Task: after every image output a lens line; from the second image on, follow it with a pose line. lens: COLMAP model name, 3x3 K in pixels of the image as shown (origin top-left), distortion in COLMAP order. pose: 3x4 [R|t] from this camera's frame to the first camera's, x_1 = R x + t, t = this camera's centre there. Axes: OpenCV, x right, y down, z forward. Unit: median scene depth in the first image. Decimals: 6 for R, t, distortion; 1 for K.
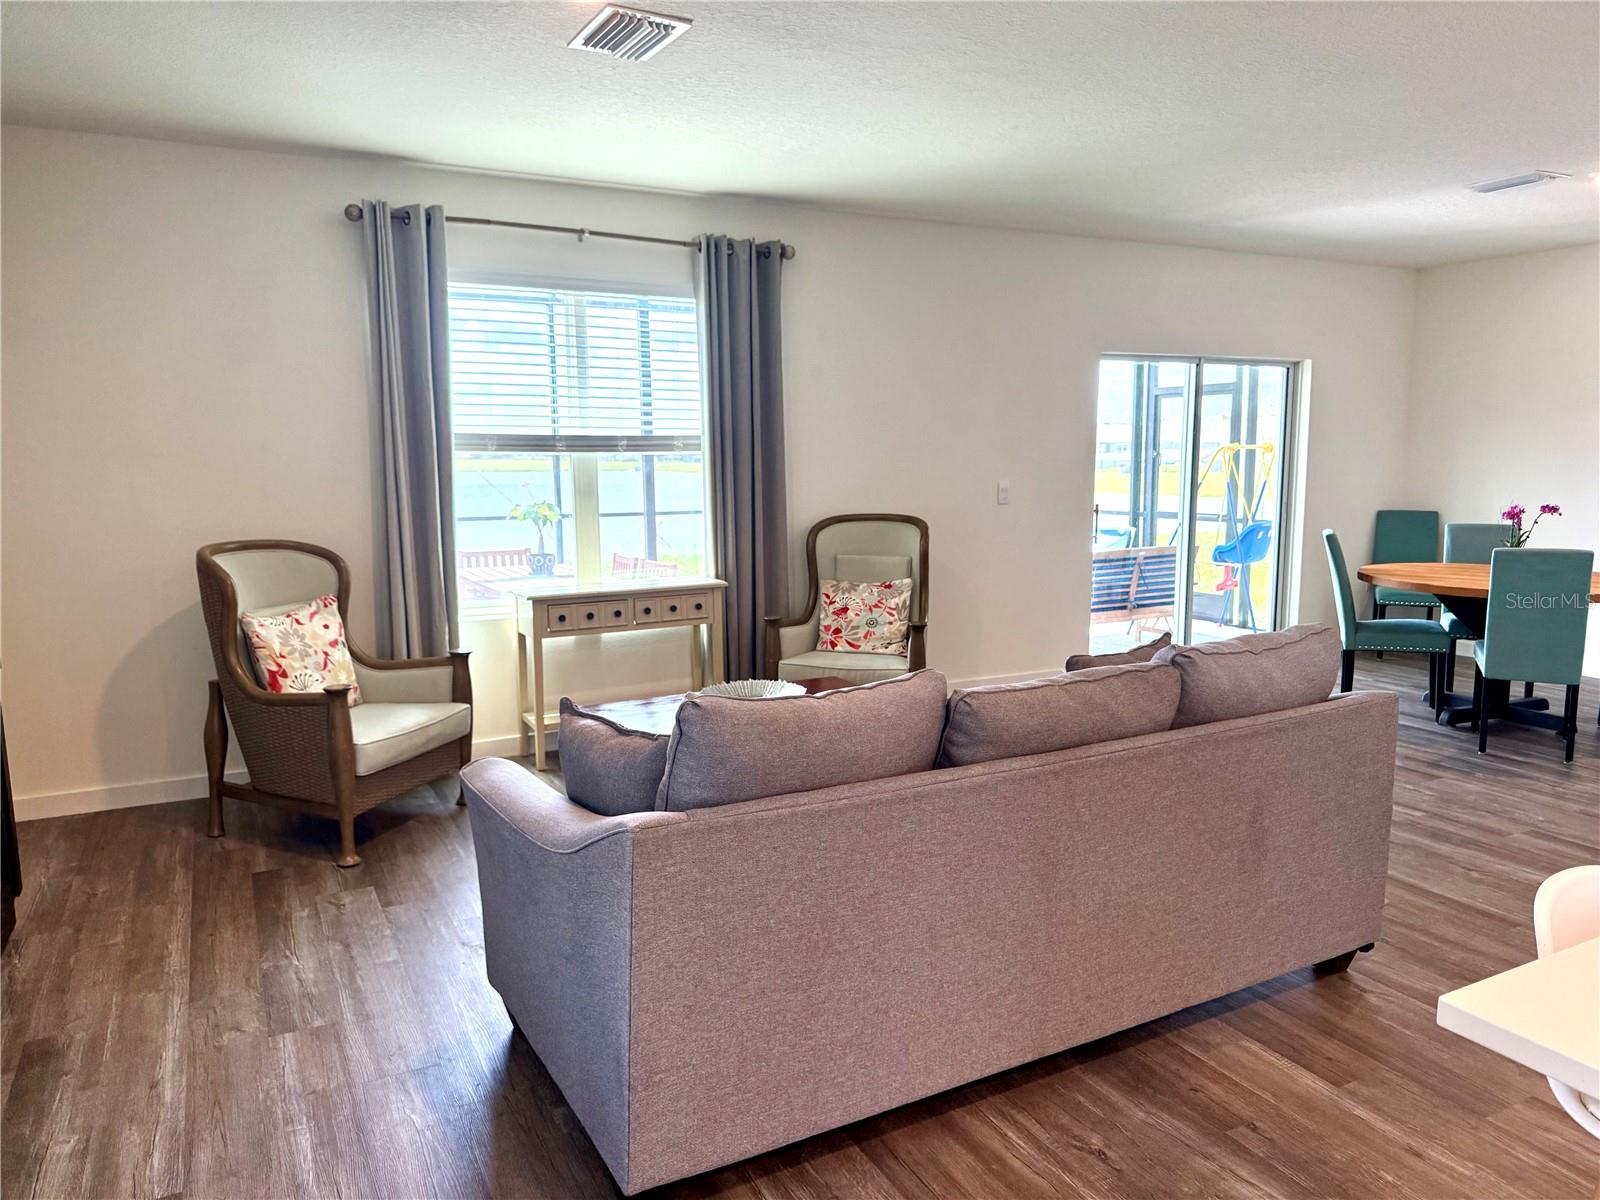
lens RADIAL K [[1107.5, 0, 800.0], [0, 1107.5, 600.0], [0, 0, 1]] dist [0.065132, -0.067895]
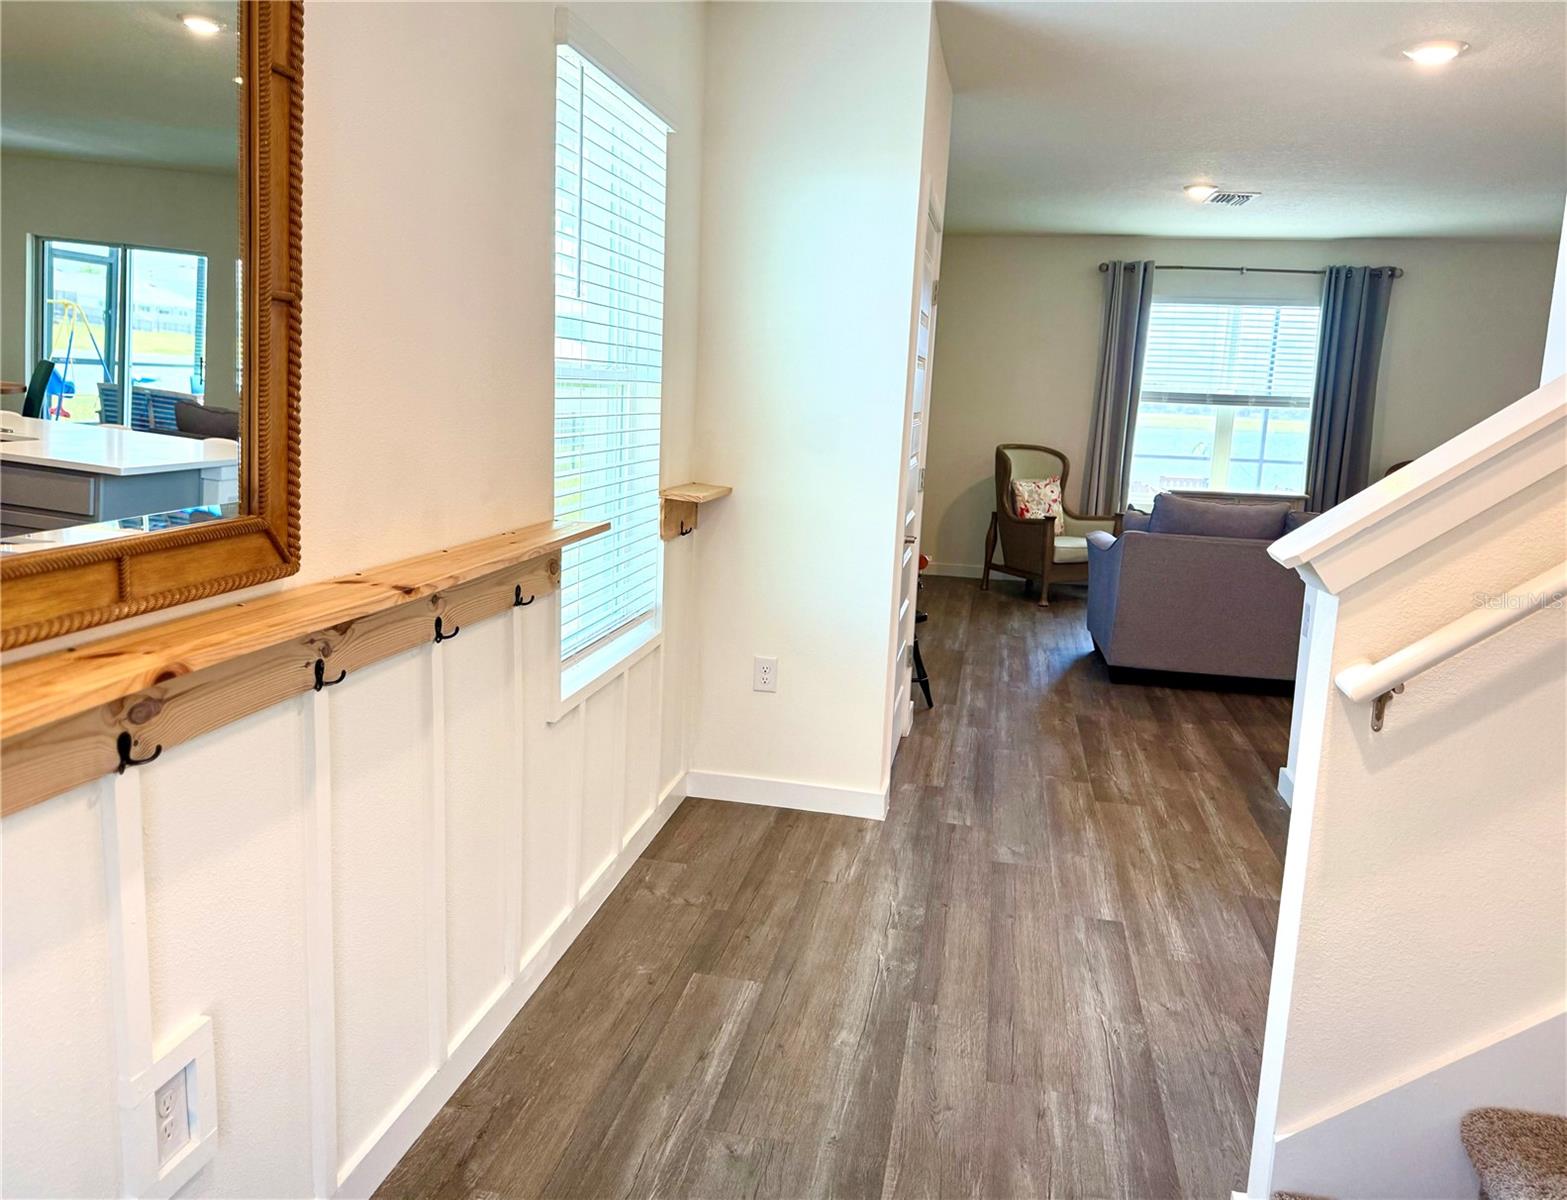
lens RADIAL K [[1265.4, 0, 693.3], [0, 1265.4, 590.0], [0, 0, 1]] dist [0.050419, -0.005516]
pose [[0.749479, 0.139678, -0.647126, 0.566145], [-0.134741, 0.989213, 0.057463, 0.156115], [0.648172, 0.044127, 0.760215, -1.077658]]
